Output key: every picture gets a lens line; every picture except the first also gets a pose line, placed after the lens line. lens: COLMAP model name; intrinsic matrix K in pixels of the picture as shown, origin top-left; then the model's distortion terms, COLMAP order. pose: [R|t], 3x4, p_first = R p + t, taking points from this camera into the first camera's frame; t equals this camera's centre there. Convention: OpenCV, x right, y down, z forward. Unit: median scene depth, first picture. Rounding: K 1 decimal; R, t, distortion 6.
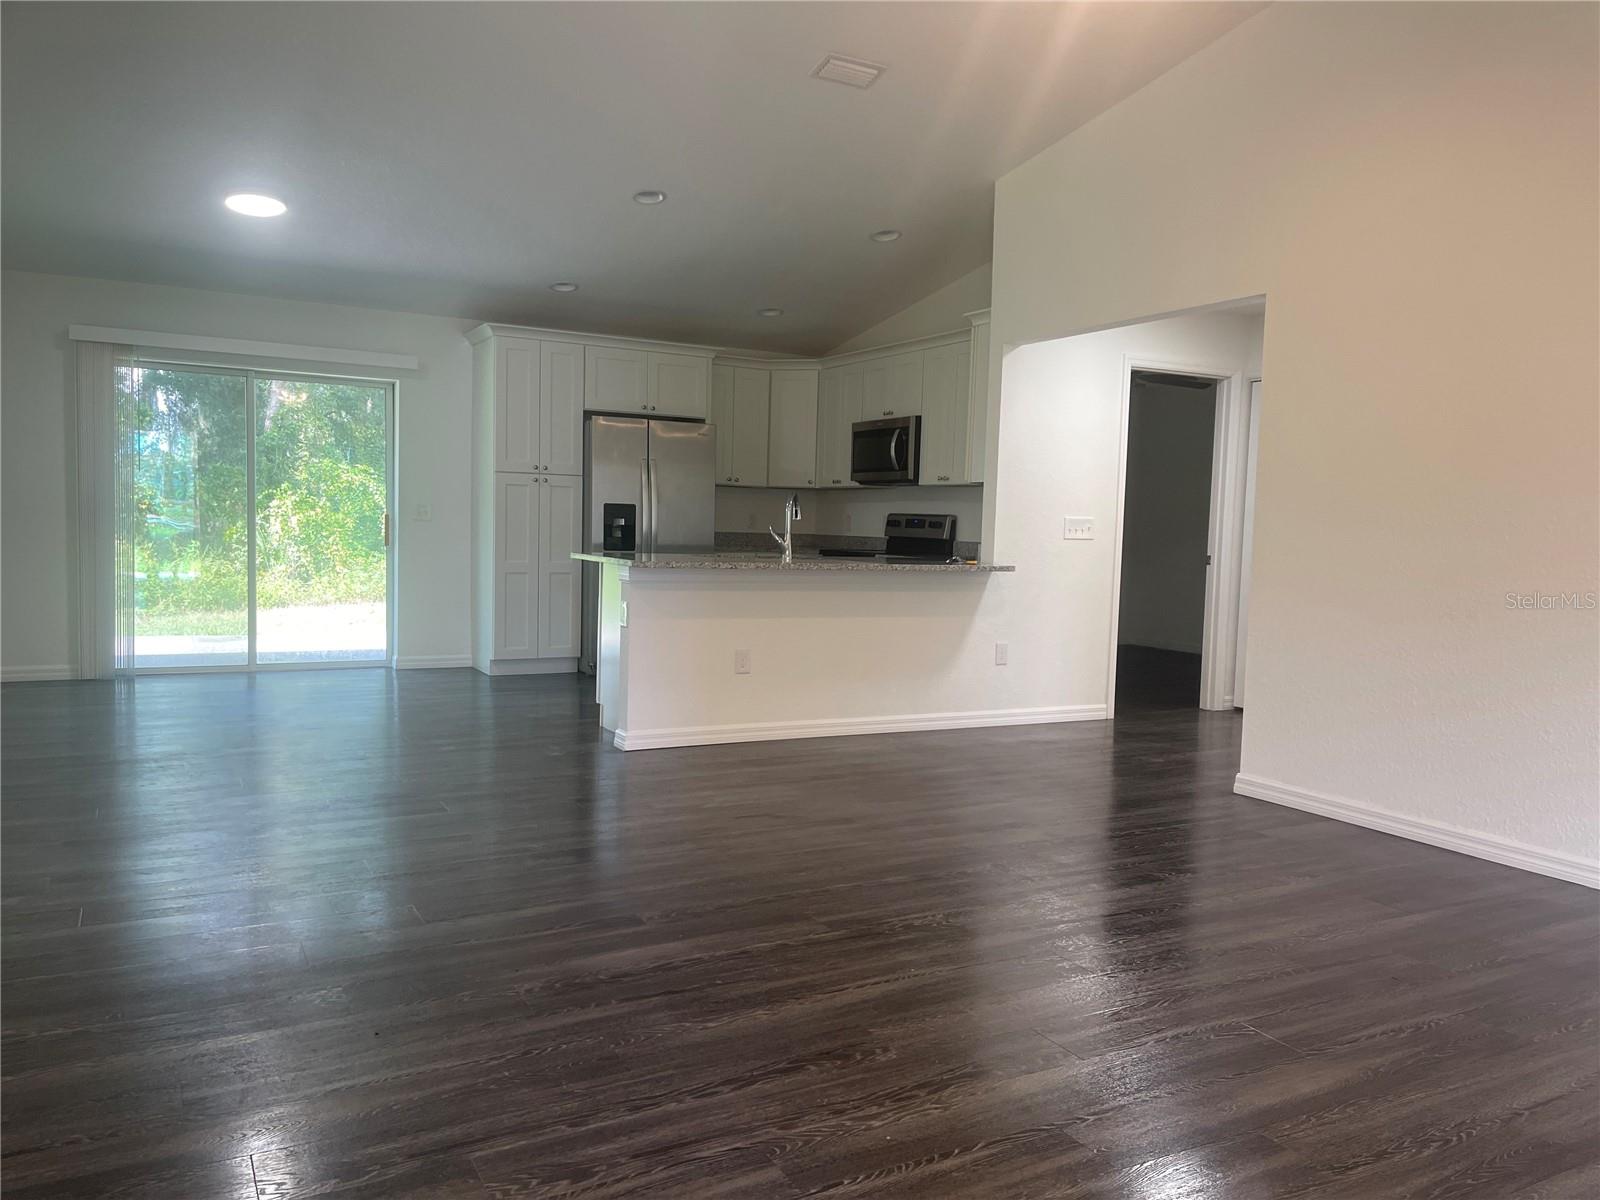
lens RADIAL K [[1202.0, 0, 793.2], [0, 1202.0, 609.4], [0, 0, 1]] dist [0.070985, -0.083911]
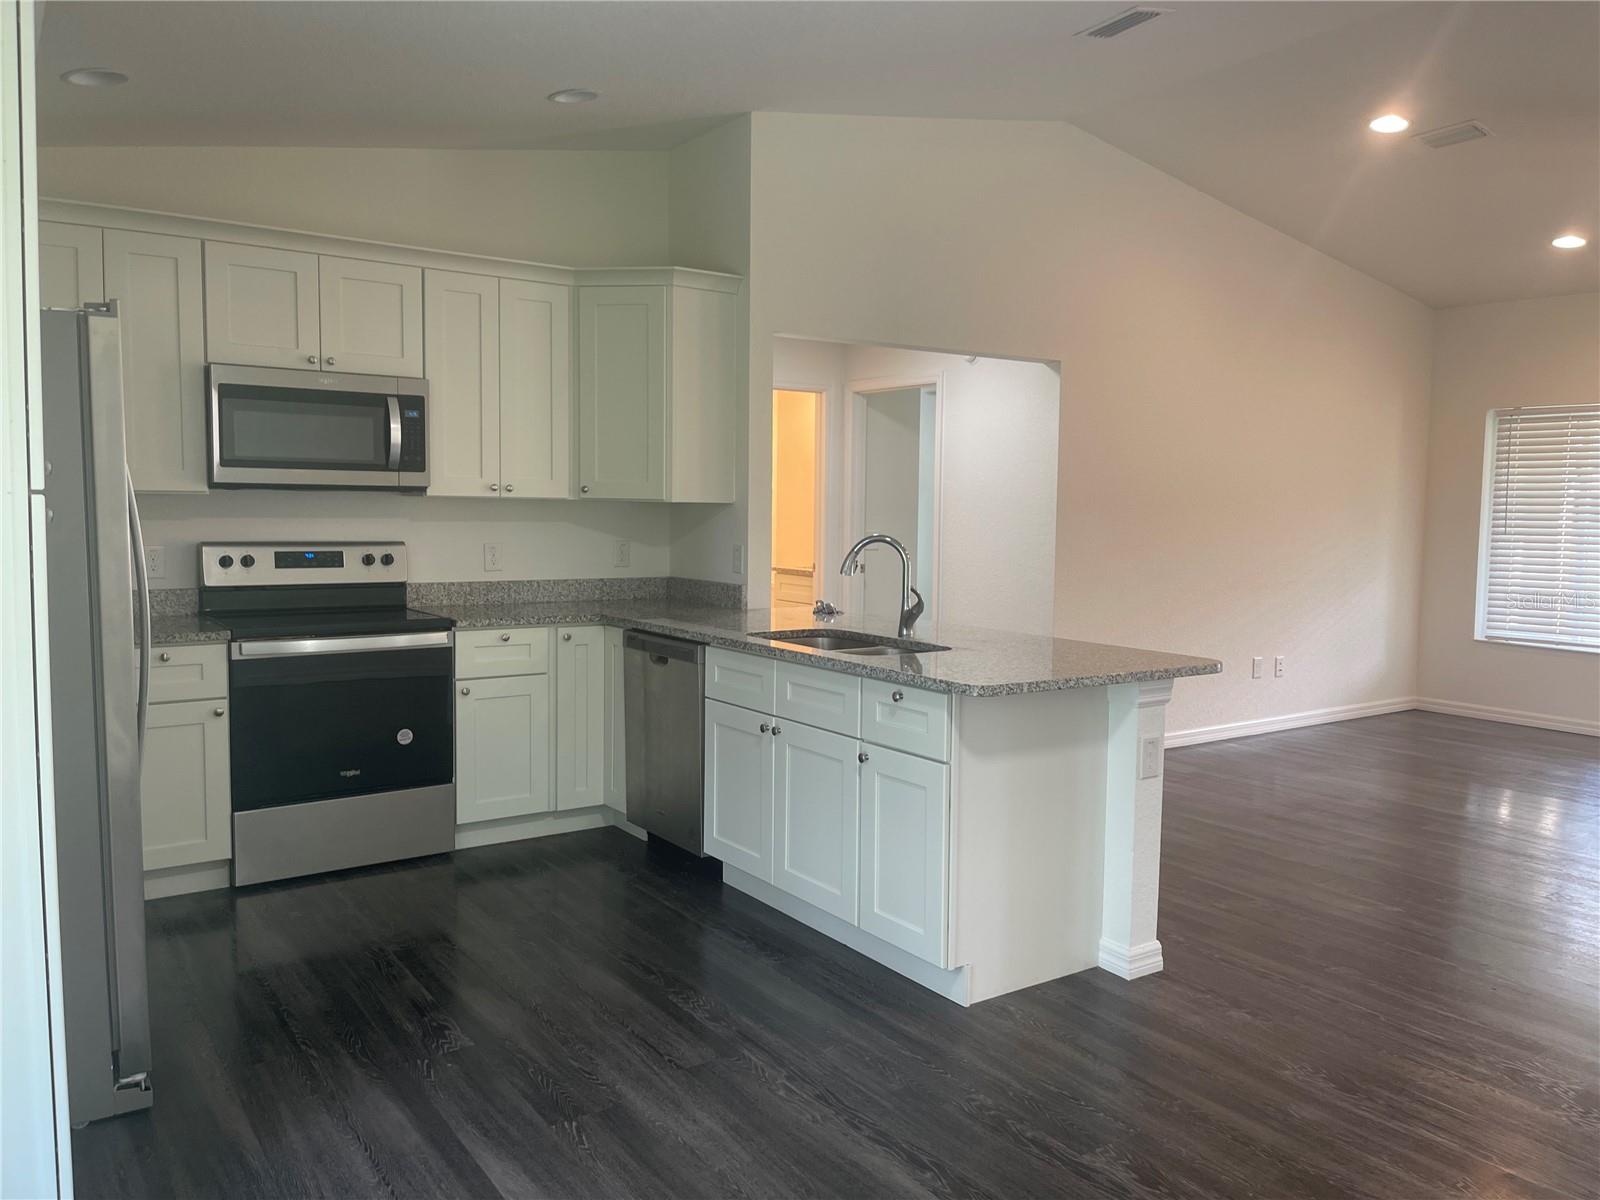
lens RADIAL K [[1200.5, 0, 813.2], [0, 1200.5, 603.8], [0, 0, 1]] dist [0.065575, -0.087490]
pose [[-0.107340, -0.117274, 0.987282, -0.495918], [0.057613, 0.990617, 0.123934, -0.110212], [-0.992552, 0.070183, -0.099576, 0.849446]]
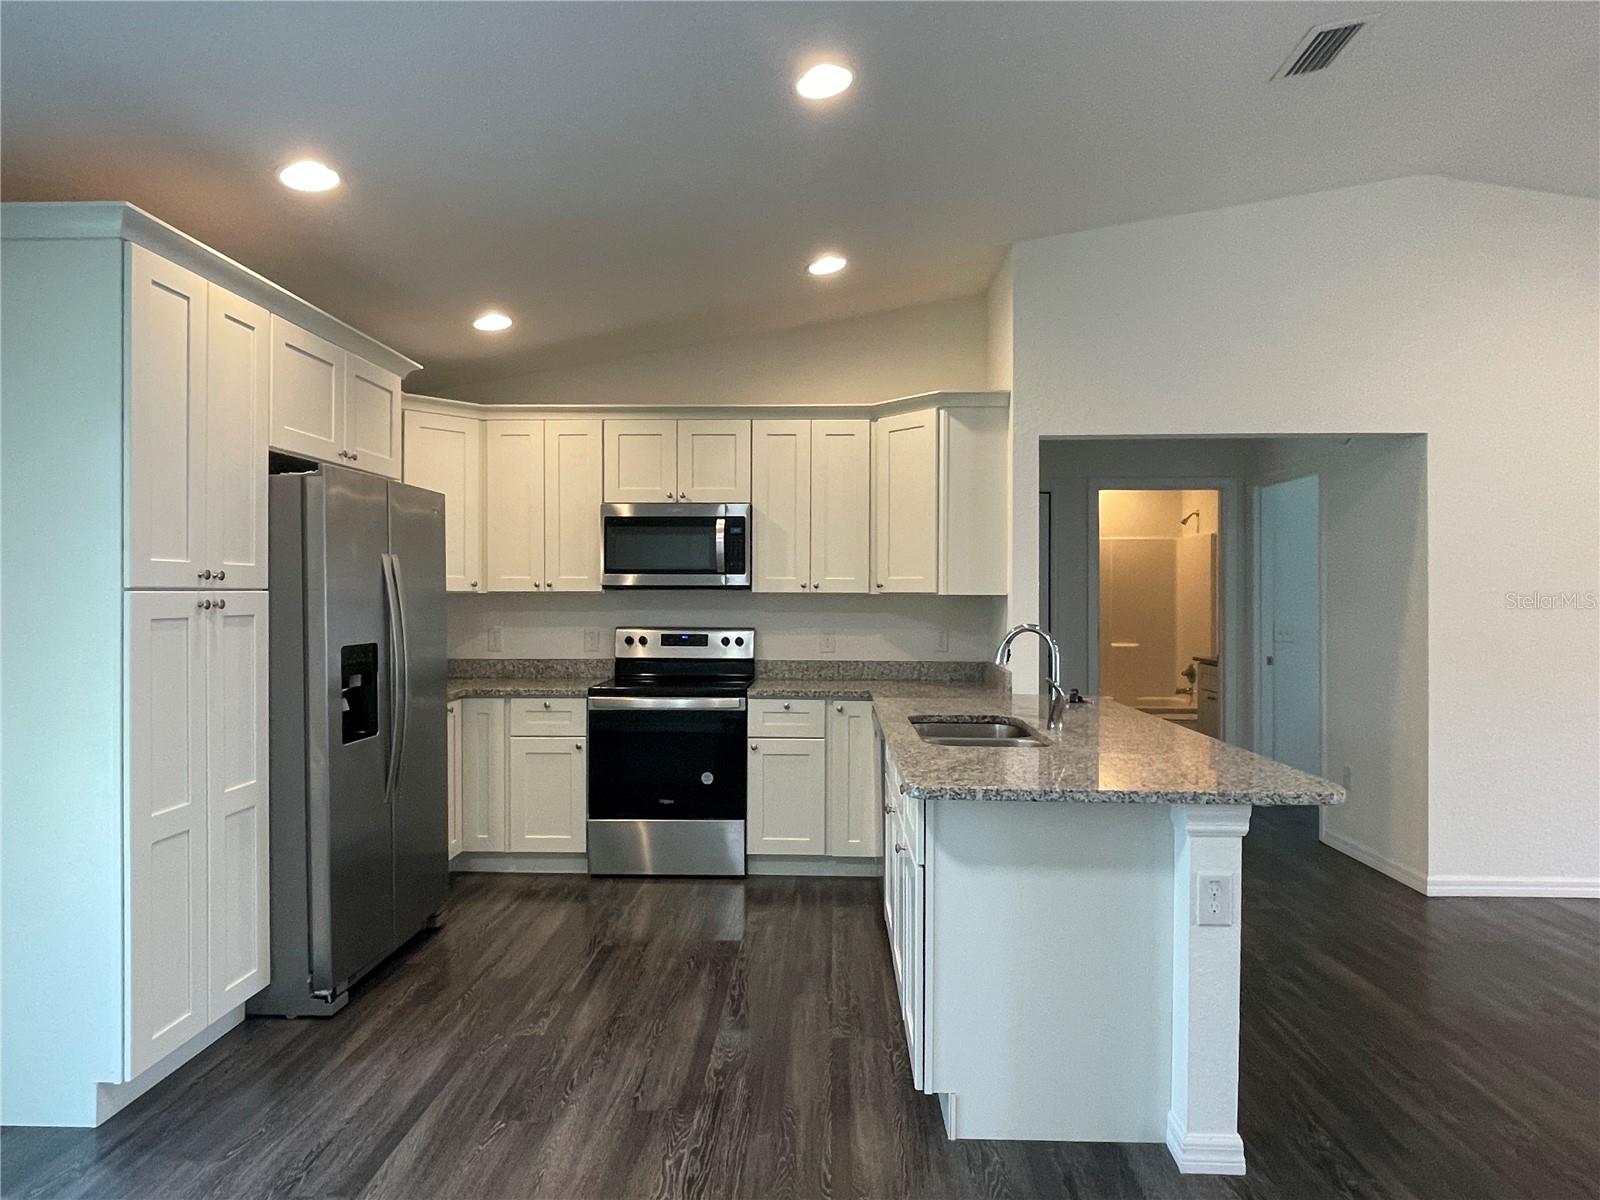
lens RADIAL K [[939.5, 0, 798.6], [0, 939.5, 594.6], [0, 0, 1]] dist [0.004471, -0.011629]
pose [[0.510566, -0.029980, 0.859316, -0.384232], [0.076852, 0.996983, -0.010879, -0.090513], [-0.856397, 0.071595, 0.511330, 0.649356]]
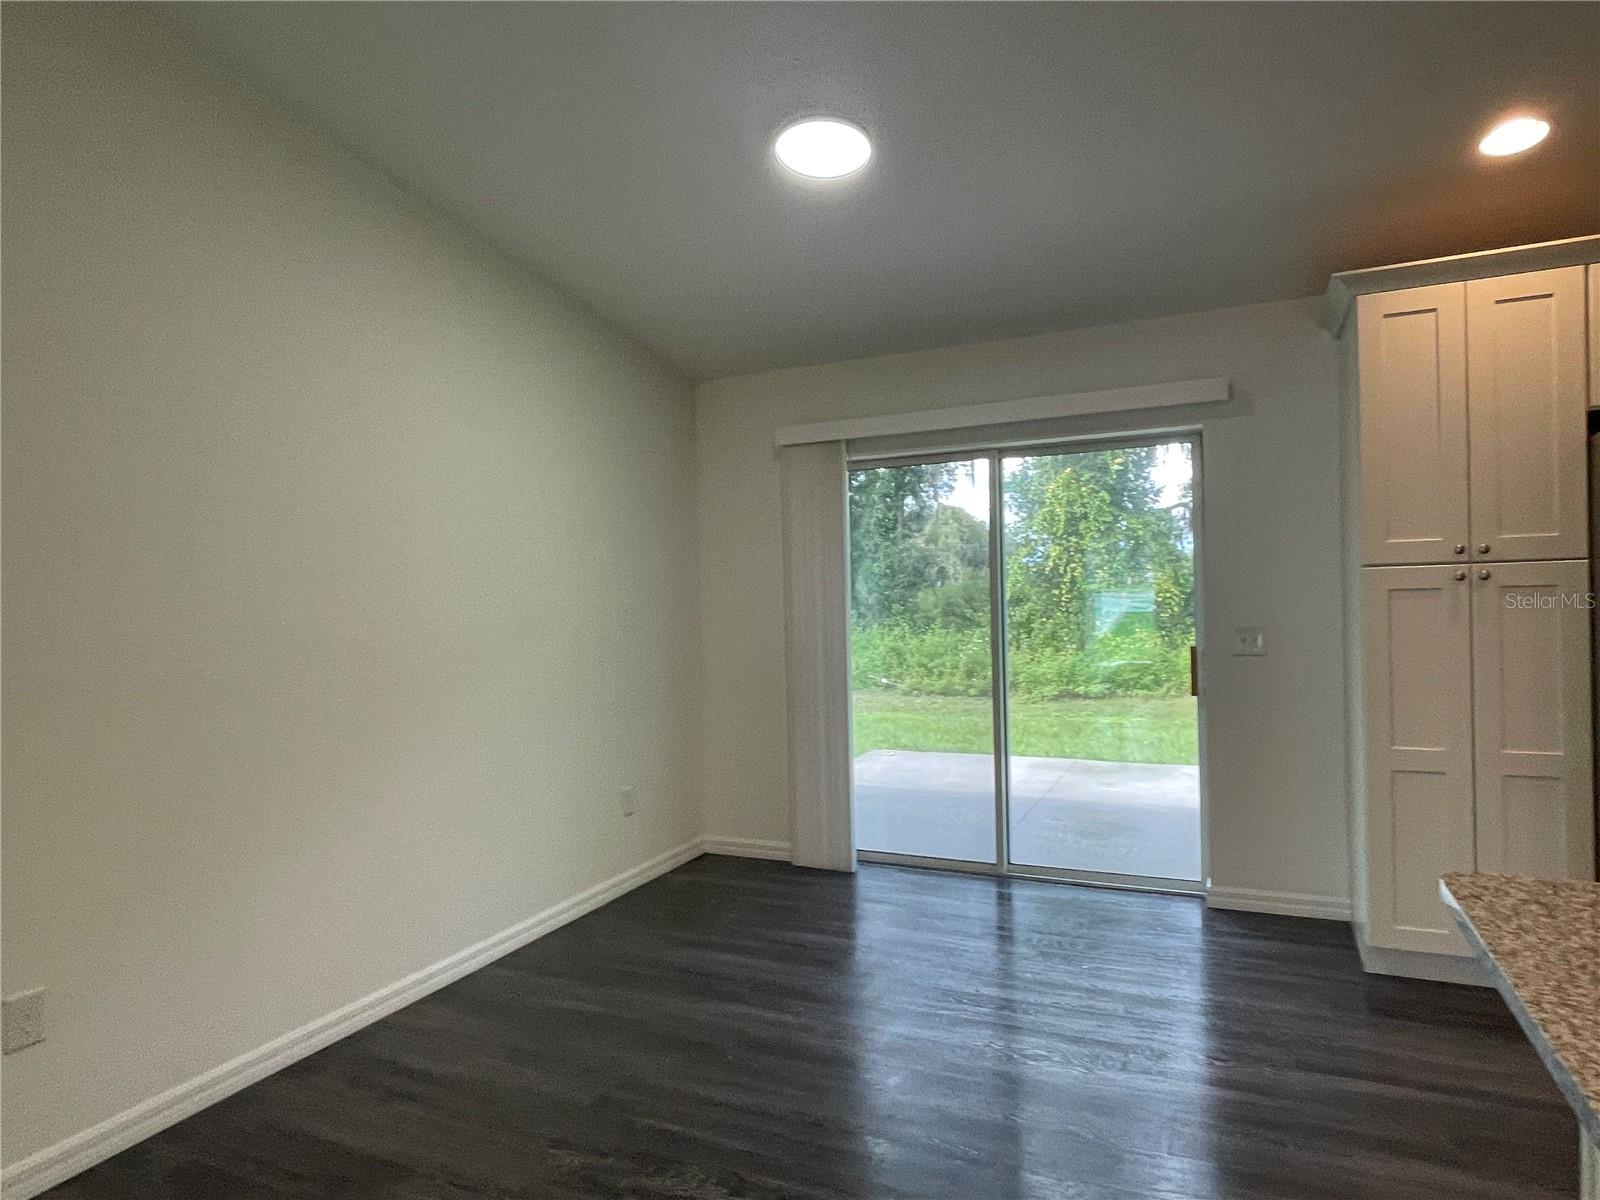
lens RADIAL K [[939.5, 0, 798.6], [0, 939.5, 594.6], [0, 0, 1]] dist [0.004471, -0.011629]
pose [[0.573575, -0.040291, -0.818162, -0.062029], [-0.010983, 0.998322, -0.056863, -0.076169], [0.819080, 0.041601, 0.572170, 0.575833]]
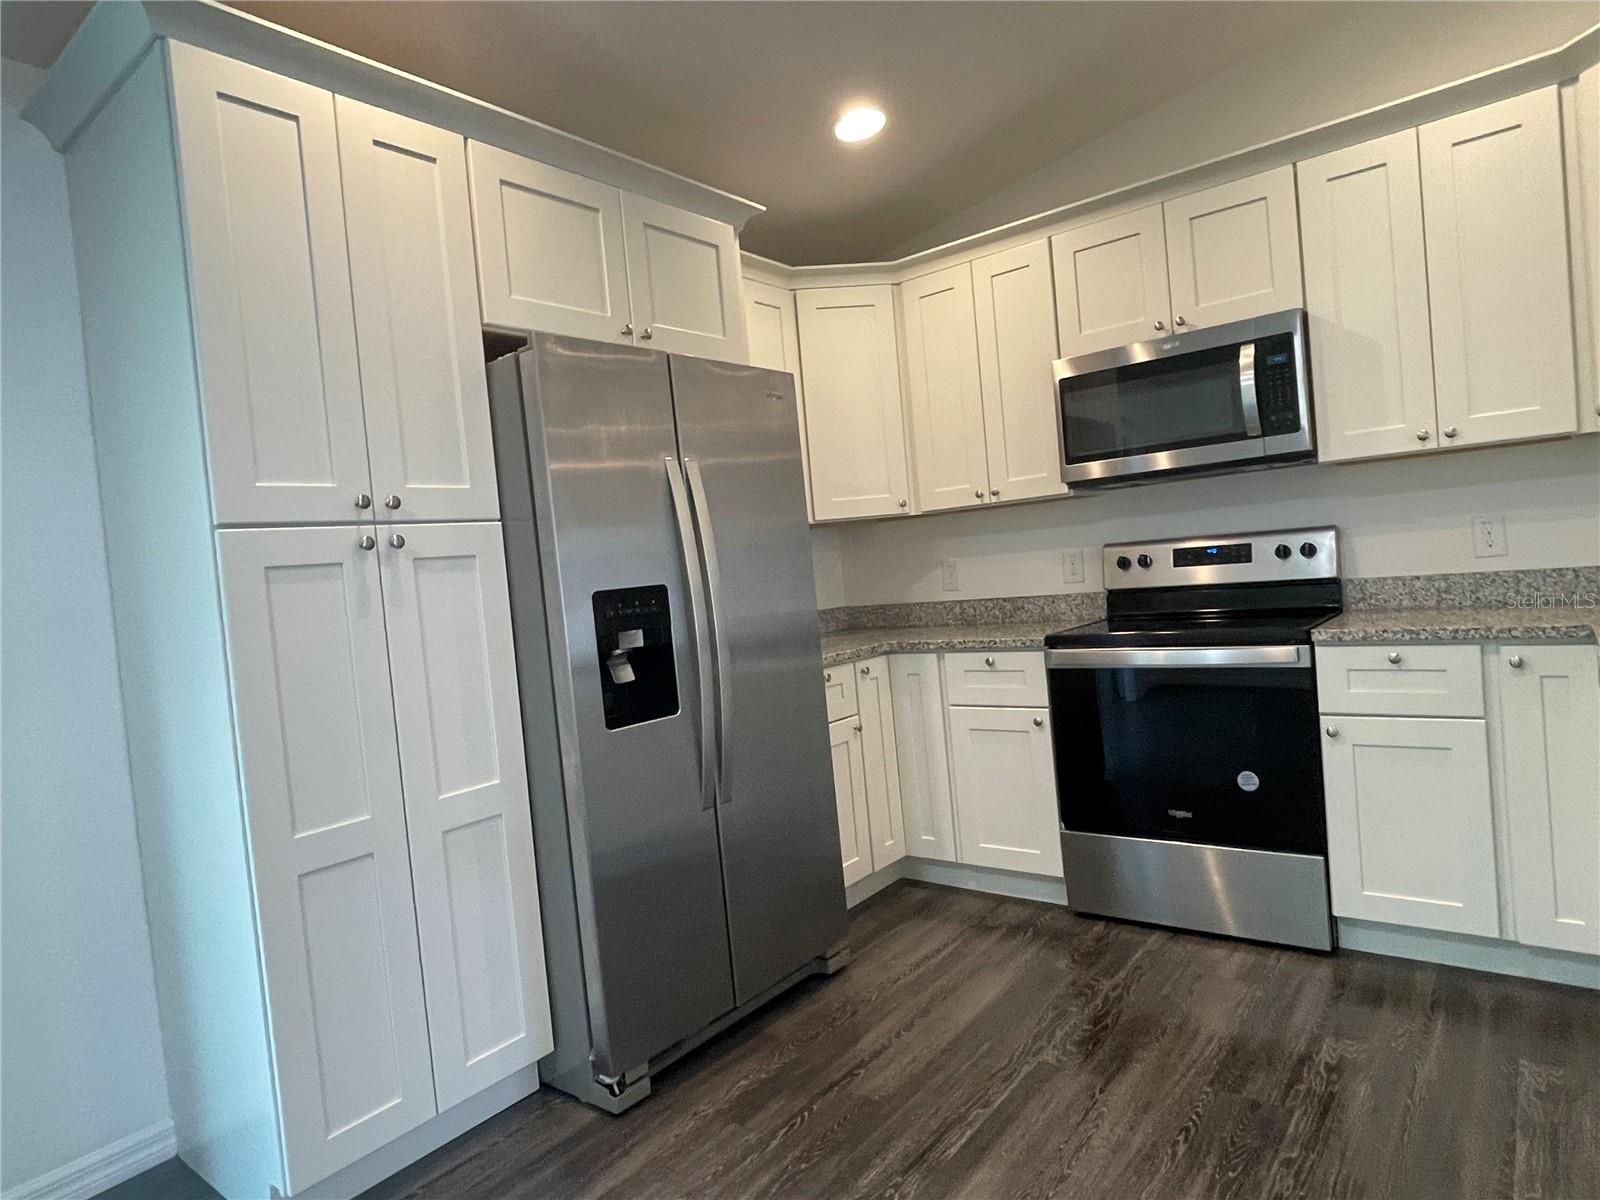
lens RADIAL K [[939.5, 0, 798.6], [0, 939.5, 594.6], [0, 0, 1]] dist [0.004471, -0.011629]
pose [[0.914223, -0.125157, 0.385400, -0.204456], [0.146360, 0.988888, -0.026048, -0.072050], [-0.377857, 0.080221, 0.922382, 0.735315]]
